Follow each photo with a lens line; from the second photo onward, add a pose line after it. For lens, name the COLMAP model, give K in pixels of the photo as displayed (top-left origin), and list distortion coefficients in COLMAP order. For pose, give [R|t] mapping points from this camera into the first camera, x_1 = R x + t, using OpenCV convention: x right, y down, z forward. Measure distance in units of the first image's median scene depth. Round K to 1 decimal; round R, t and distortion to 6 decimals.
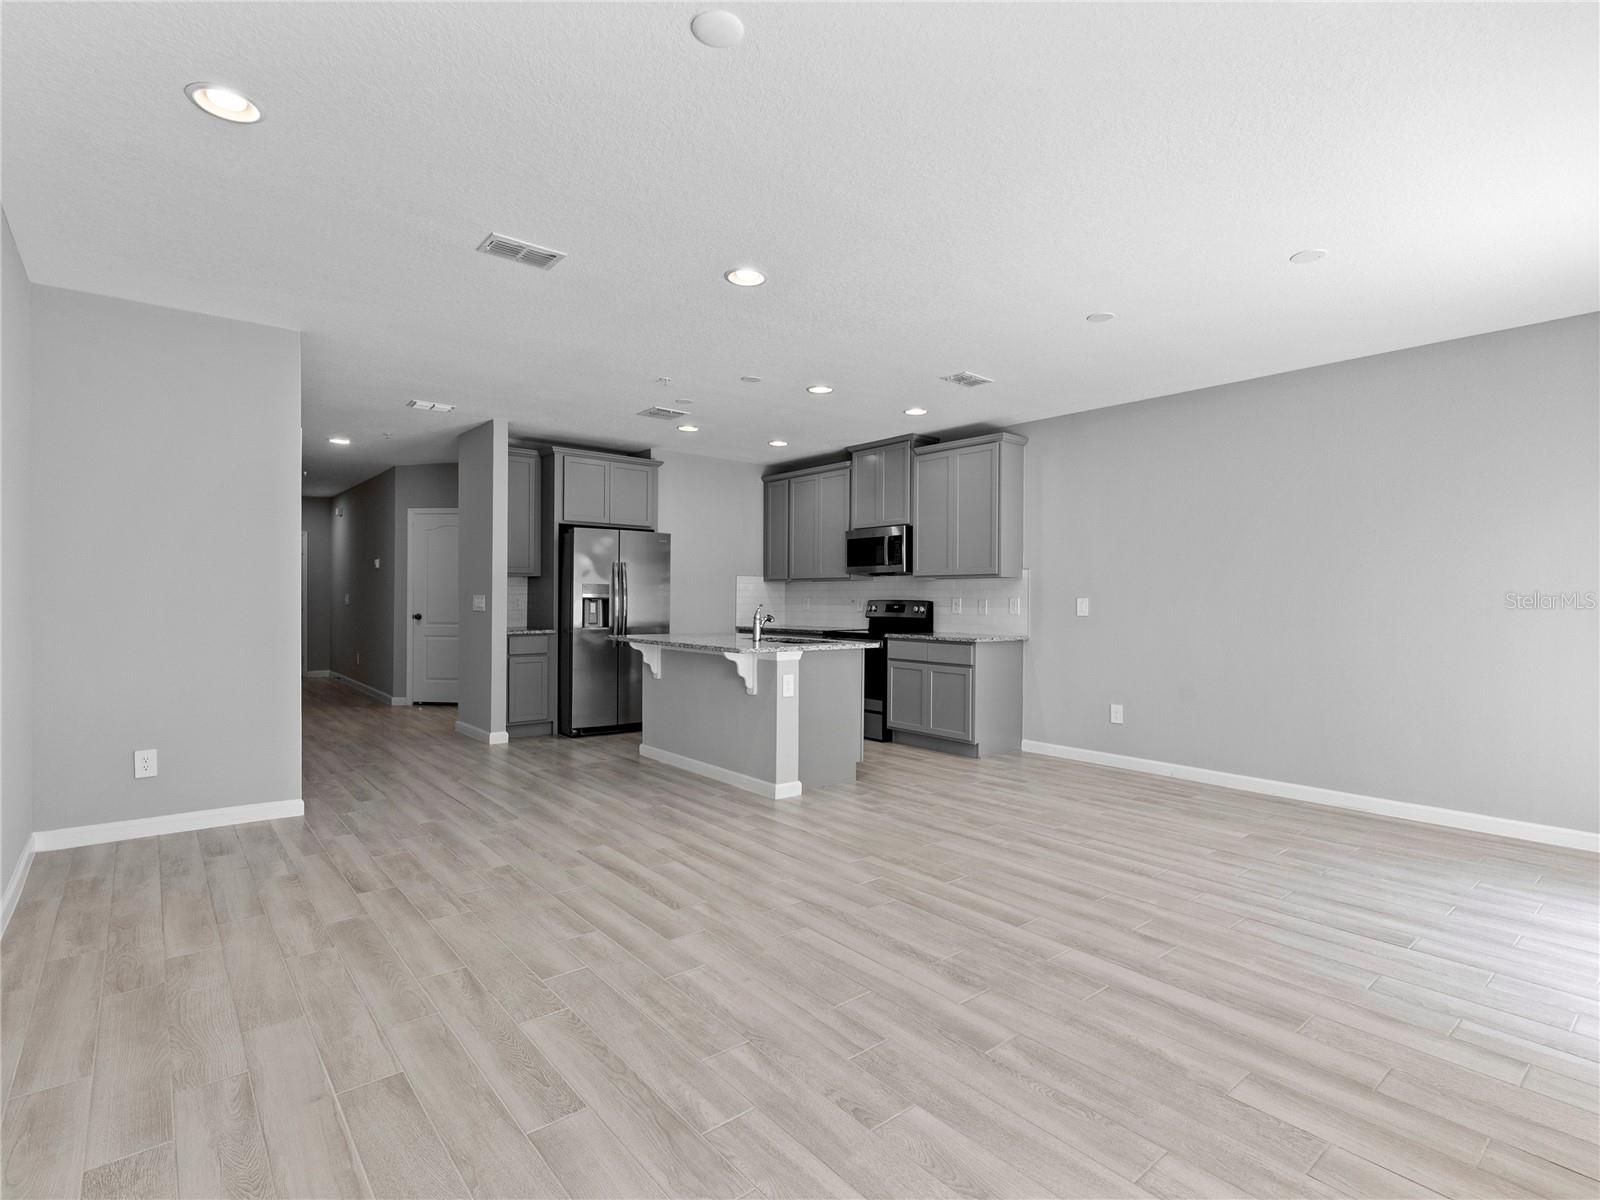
lens RADIAL K [[784.8, 0, 794.1], [0, 784.8, 597.5], [0, 0, 1]] dist [-0.005861, -0.000612]
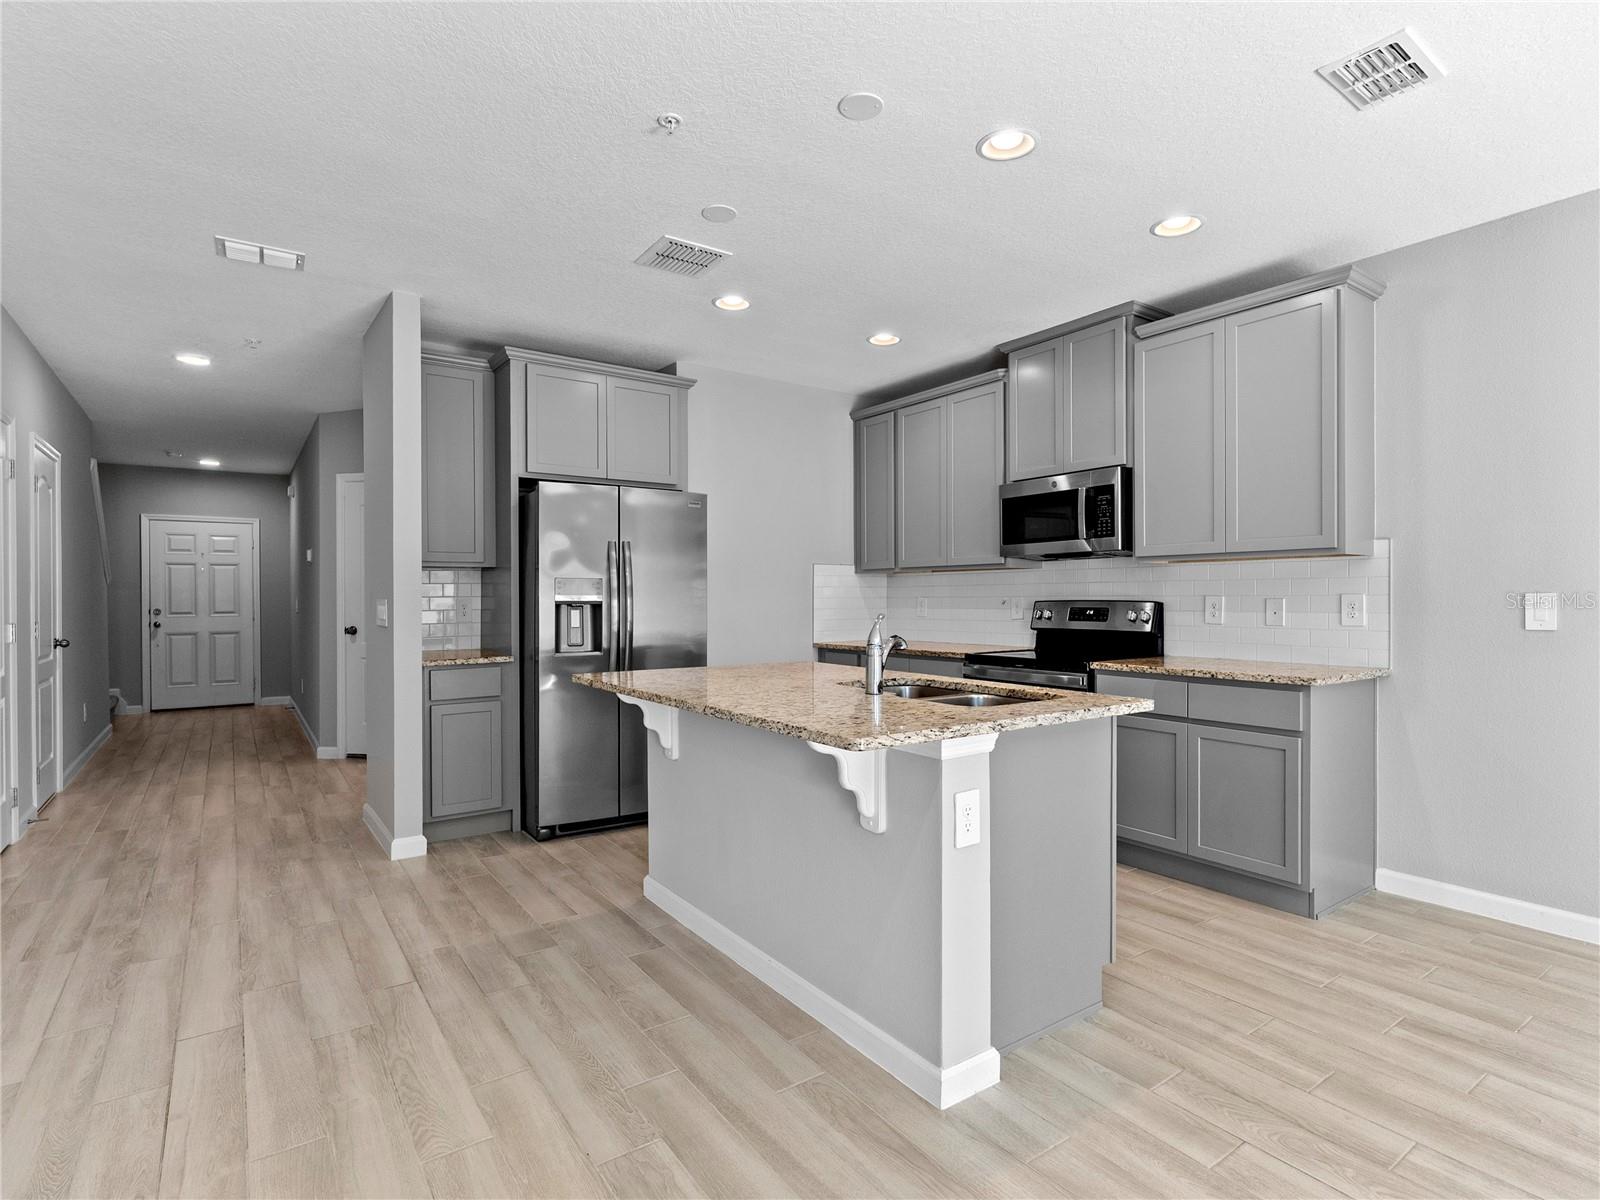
lens RADIAL K [[809.1, 0, 800.0], [0, 809.1, 600.0], [0, 0, 1]] dist [-0.001059, -0.000650]
pose [[0.997204, -0.009755, -0.074082, -0.044011], [0.010081, 0.999941, 0.004033, -0.001679], [0.074038, -0.004769, 0.997244, 0.415931]]
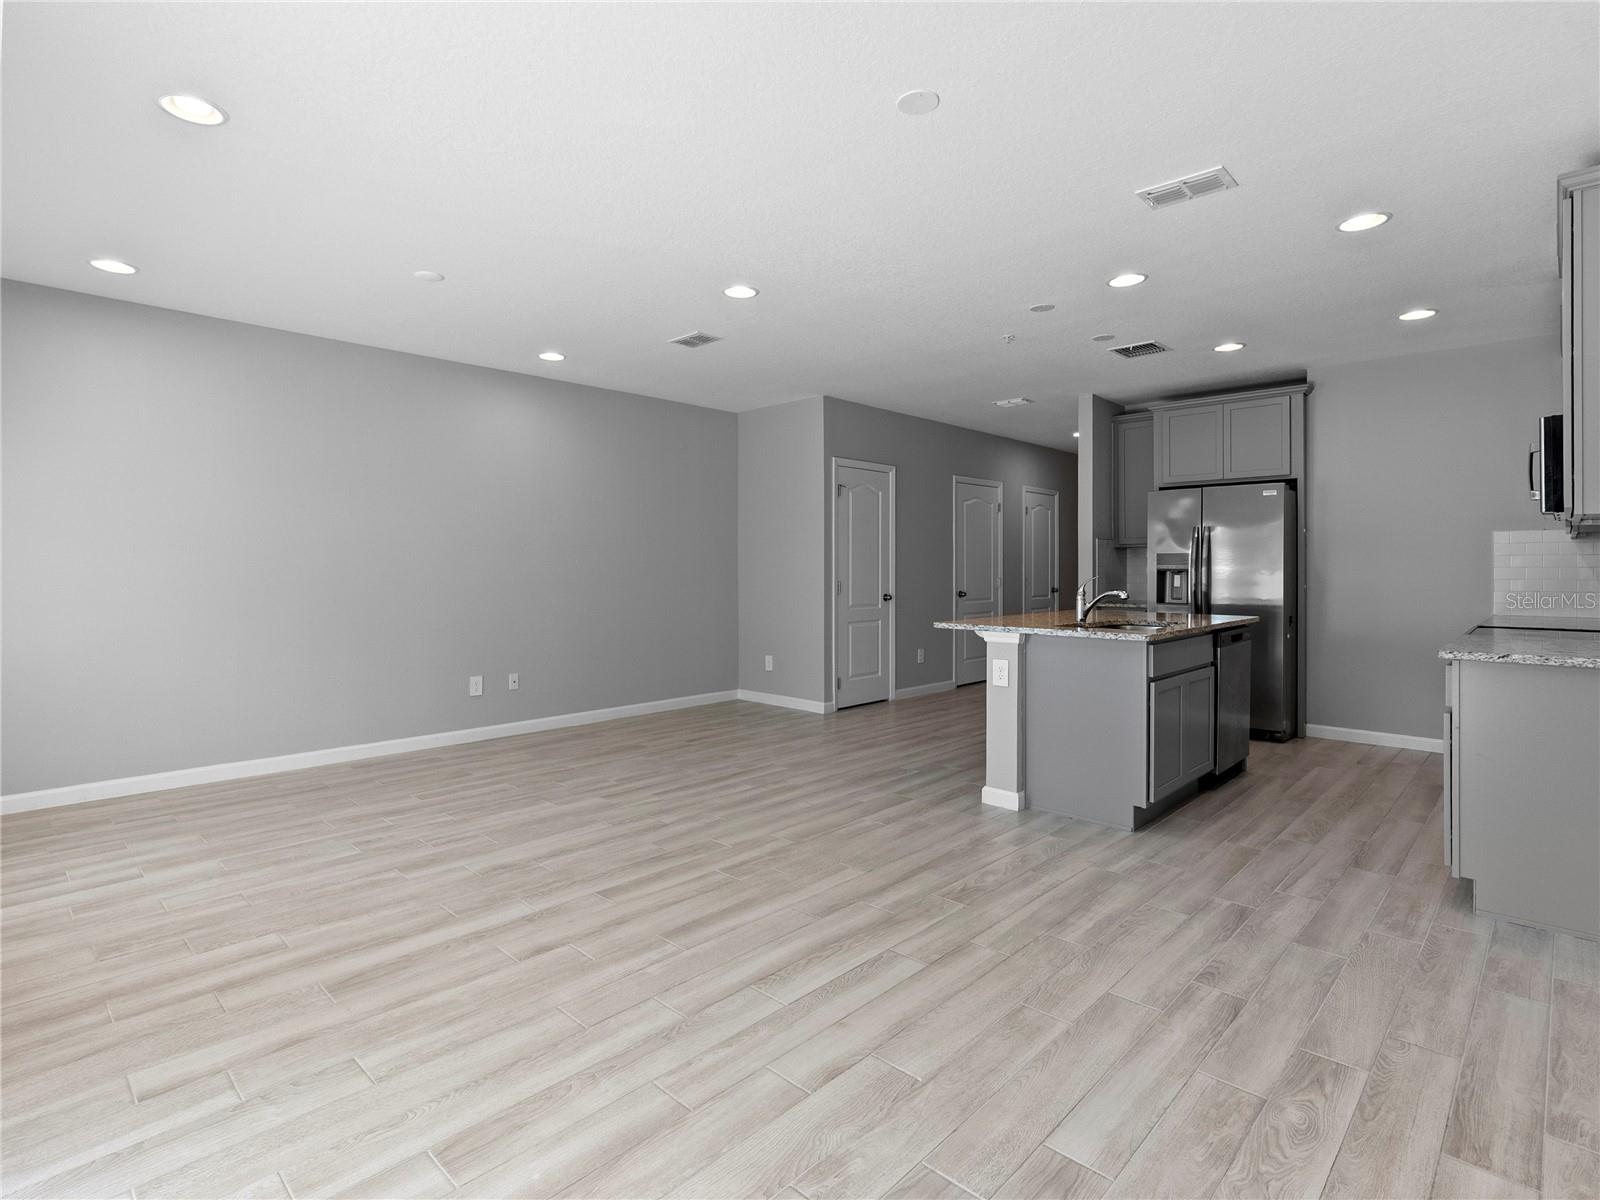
lens RADIAL K [[800.0, 0, 803.3], [0, 800.0, 566.7], [0, 0, 1]] dist [-0.001591, -0.001017]
pose [[0.127927, -0.009123, -0.991742, 0.580879], [0.002578, 0.999957, -0.008866, 0.004289], [0.991780, -0.001422, 0.127945, 0.489899]]
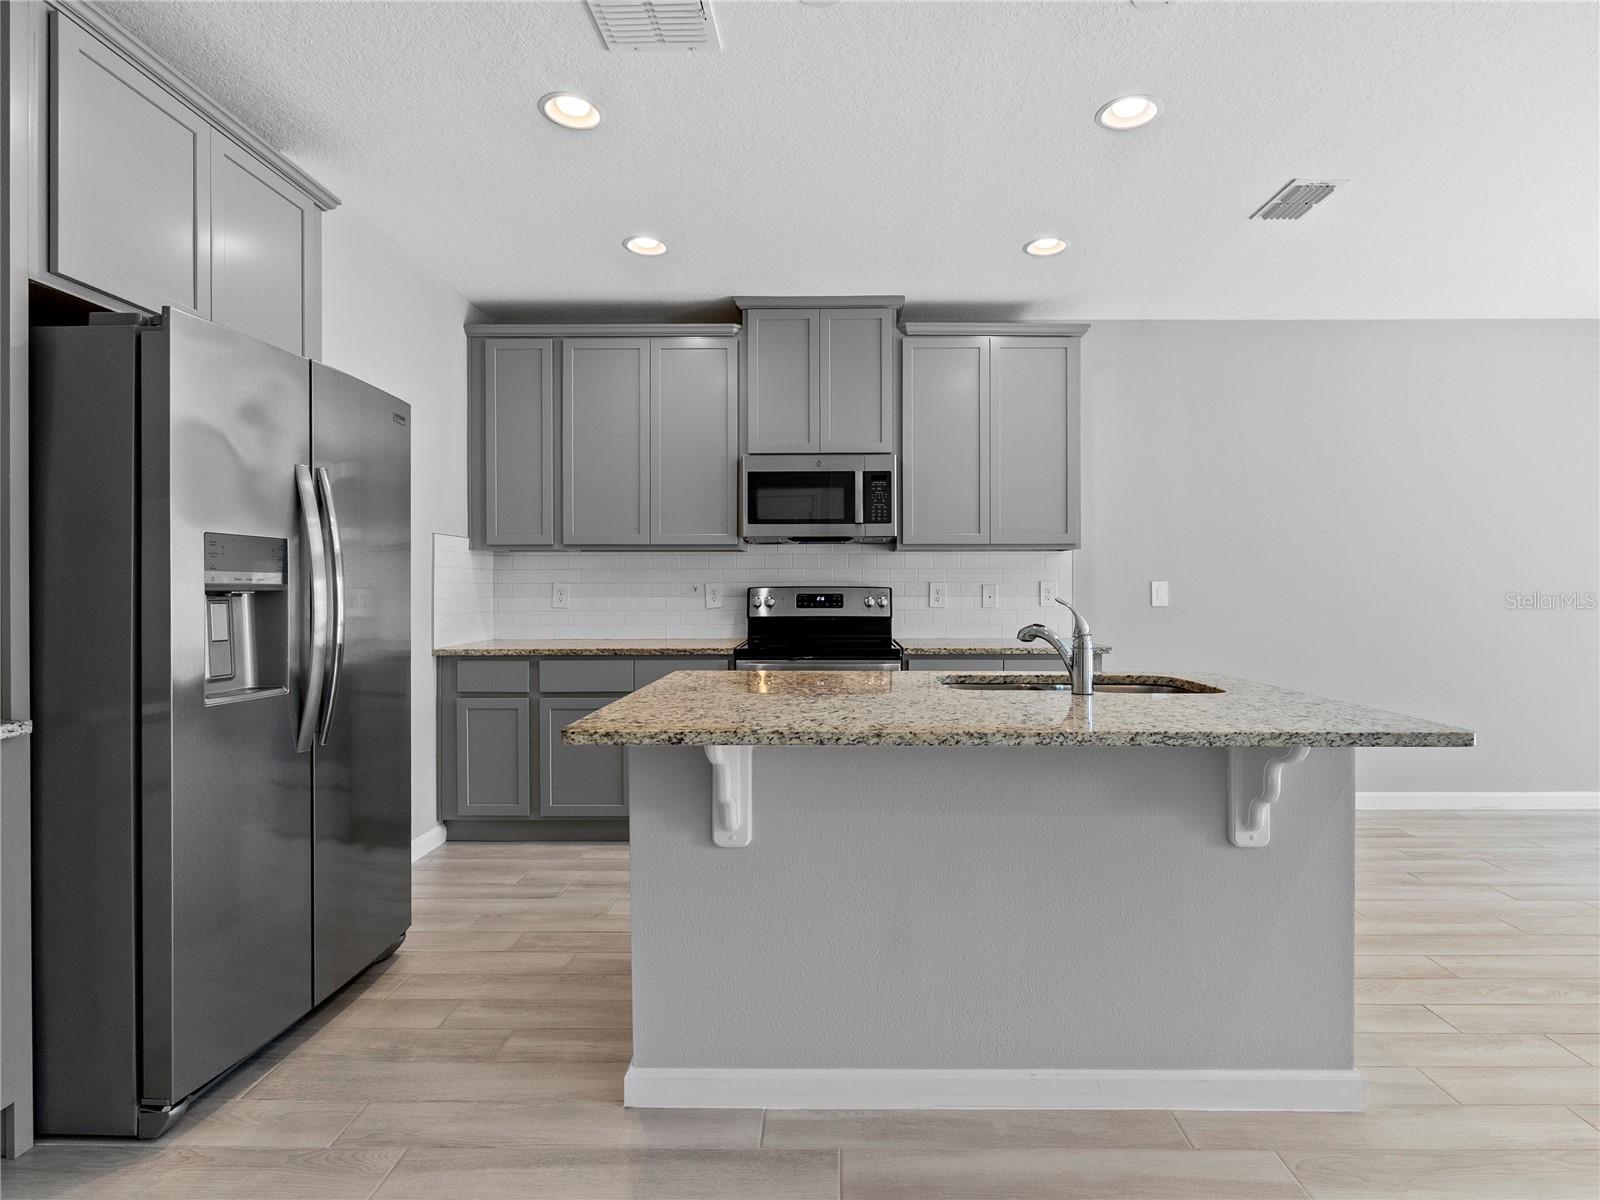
lens RADIAL K [[804.9, 0, 834.4], [0, 804.9, 591.1], [0, 0, 1]] dist [-0.003117, -0.001291]
pose [[0.640207, -0.010705, 0.768128, -0.340890], [0.003824, 0.999935, 0.010749, 0.000403], [-0.768193, -0.003944, 0.640206, 0.669987]]
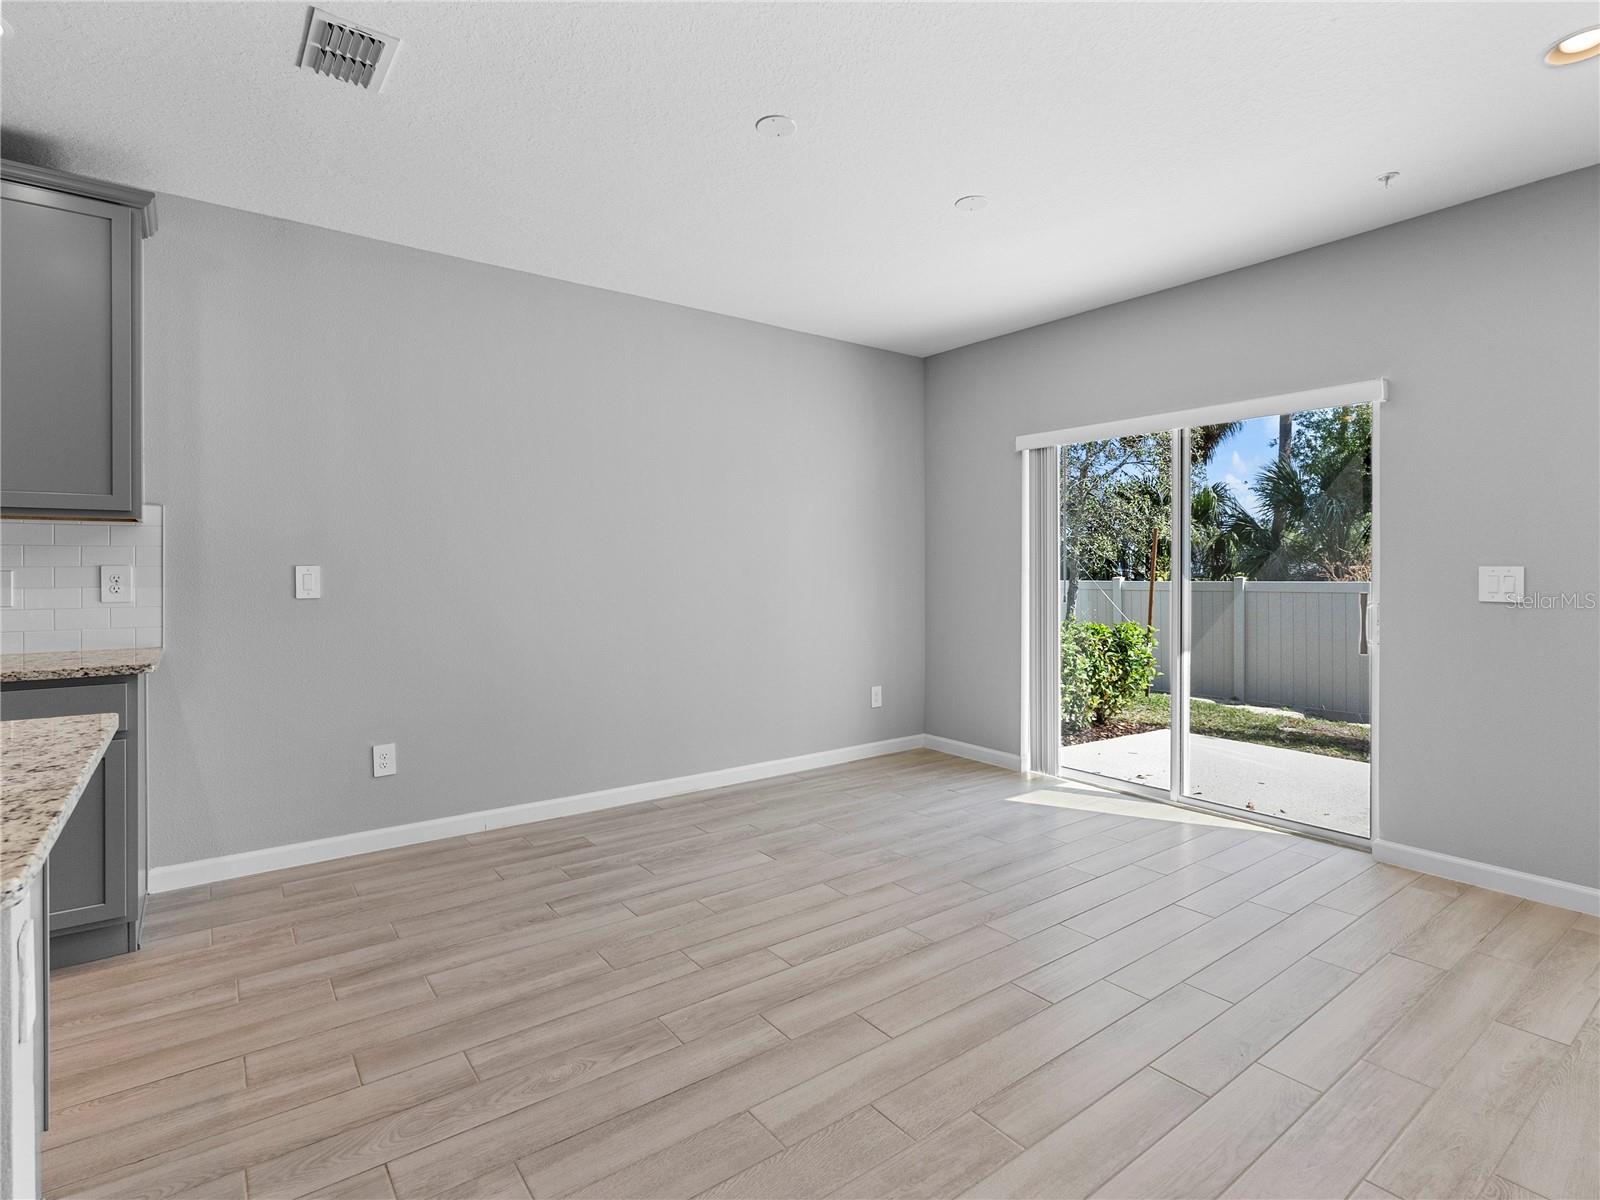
lens RADIAL K [[800.0, 0, 803.3], [0, 800.0, 566.7], [0, 0, 1]] dist [-0.001591, -0.001017]
pose [[0.043642, -0.003893, 0.999040, -0.154595], [-0.000327, 0.999992, 0.003911, -0.001147], [-0.999047, -0.000497, 0.043640, 0.557702]]
